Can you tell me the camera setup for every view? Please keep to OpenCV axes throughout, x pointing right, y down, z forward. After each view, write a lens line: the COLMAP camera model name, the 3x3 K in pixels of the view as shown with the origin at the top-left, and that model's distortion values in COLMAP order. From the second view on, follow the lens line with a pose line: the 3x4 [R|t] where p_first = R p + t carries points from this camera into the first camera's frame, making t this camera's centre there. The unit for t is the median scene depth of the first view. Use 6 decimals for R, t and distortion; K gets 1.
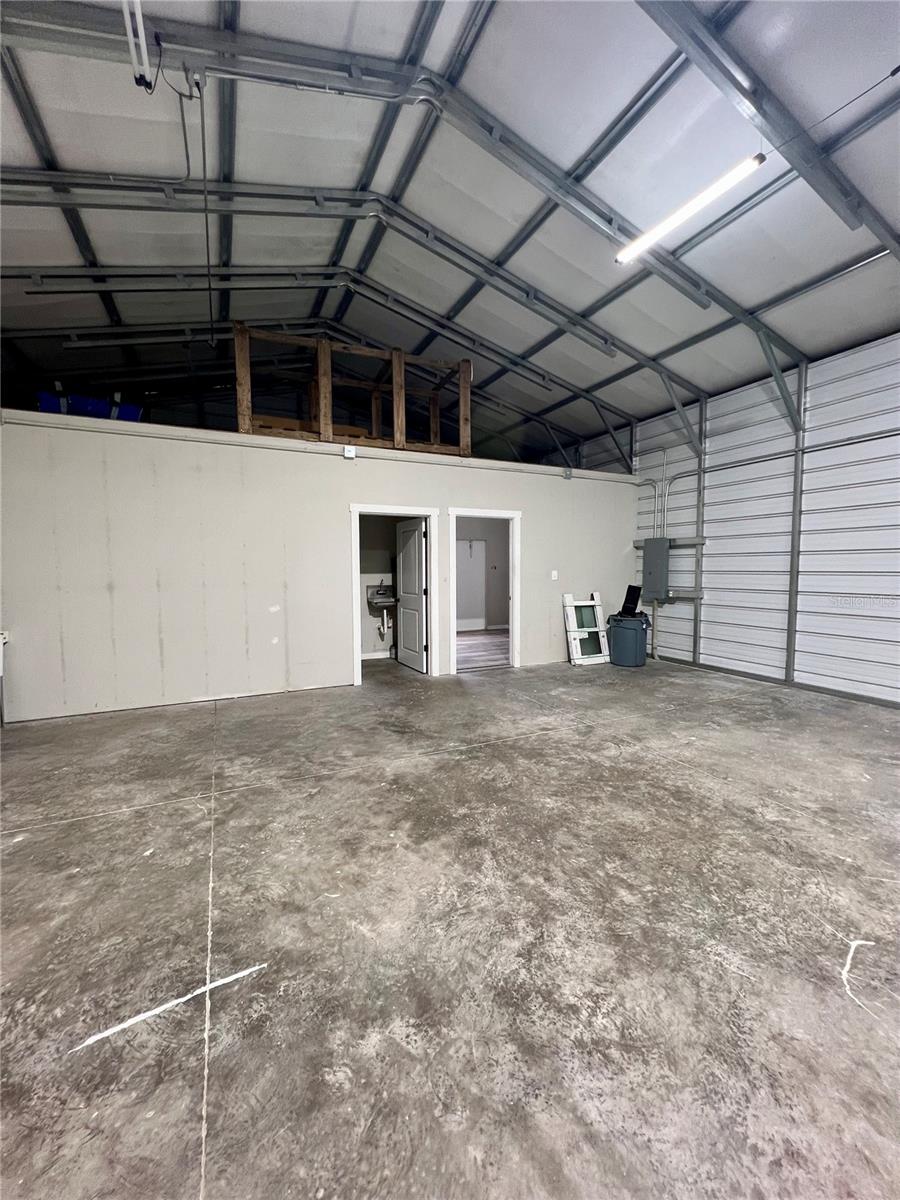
lens RADIAL K [[492.9, 0, 449.1], [0, 492.9, 599.8], [0, 0, 1]] dist [0.002678, 0.000189]
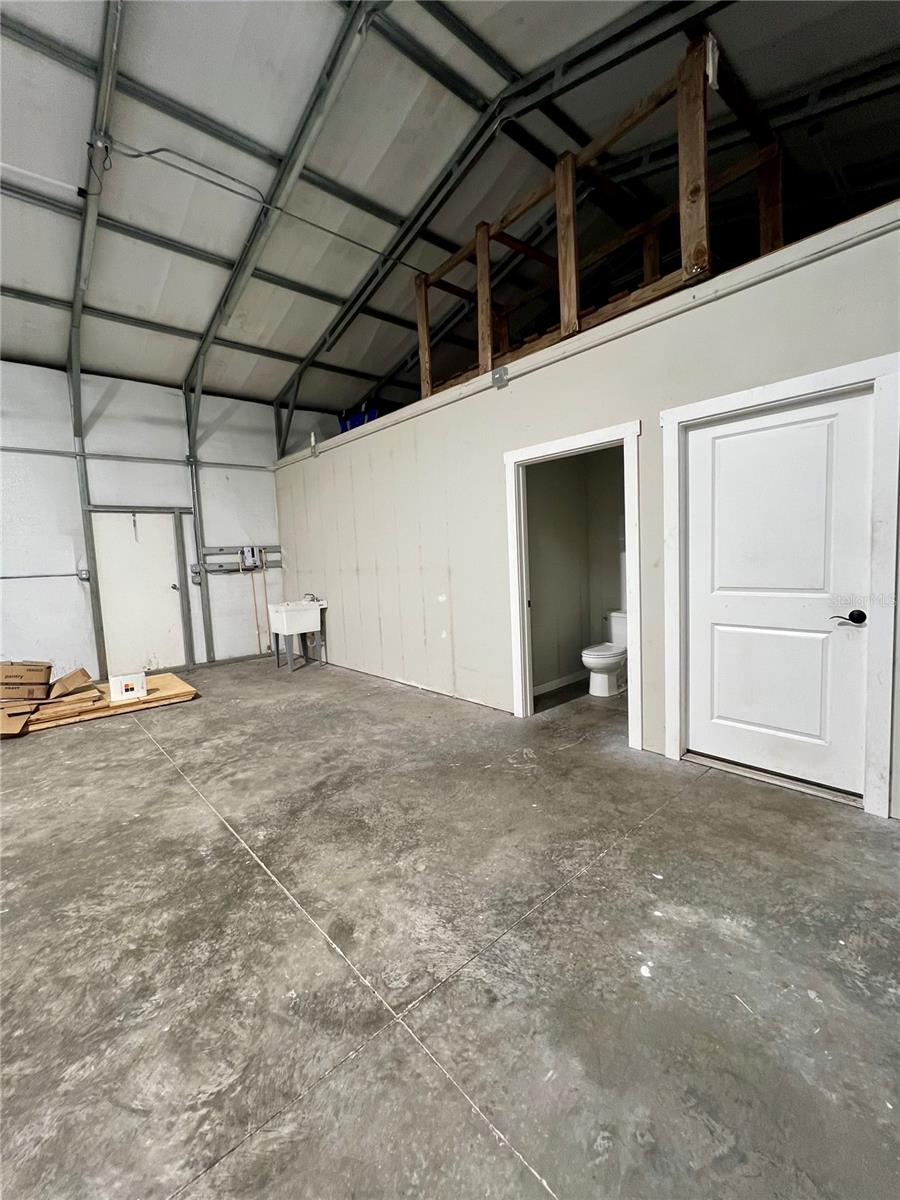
lens RADIAL K [[492.9, 0, 453.0], [0, 492.9, 597.9], [0, 0, 1]] dist [0.002678, 0.000189]
pose [[0.295679, 0.076992, -0.952180, 0.454206], [-0.016423, 0.997009, 0.075516, -0.045710], [0.955146, -0.006691, 0.296059, 0.740284]]
